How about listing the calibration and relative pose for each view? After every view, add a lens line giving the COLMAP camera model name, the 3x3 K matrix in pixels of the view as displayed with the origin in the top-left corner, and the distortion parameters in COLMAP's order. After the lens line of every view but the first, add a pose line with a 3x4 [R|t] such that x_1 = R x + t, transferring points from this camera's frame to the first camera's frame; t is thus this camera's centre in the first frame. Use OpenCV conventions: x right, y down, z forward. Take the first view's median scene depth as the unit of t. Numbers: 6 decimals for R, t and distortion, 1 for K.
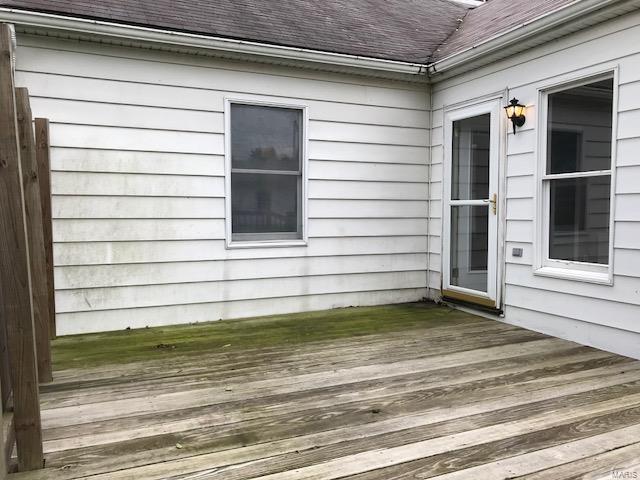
lens RADIAL K [[526.5, 0, 319.3], [0, 526.5, 240.1], [0, 0, 1]] dist [0.041609, -0.034018]
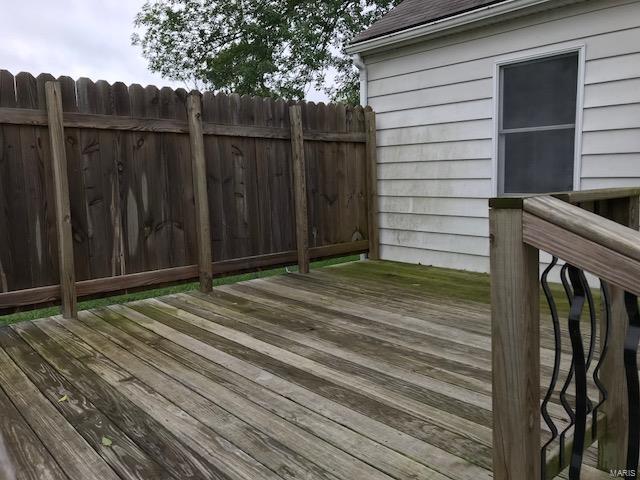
lens RADIAL K [[526.5, 0, 318.8], [0, 526.5, 241.3], [0, 0, 1]] dist [0.041609, -0.034018]
pose [[0.277211, 0.113045, -0.954136, 1.007214], [-0.040213, 0.993549, 0.106032, -0.021077], [0.959967, 0.008976, 0.279968, 0.499342]]
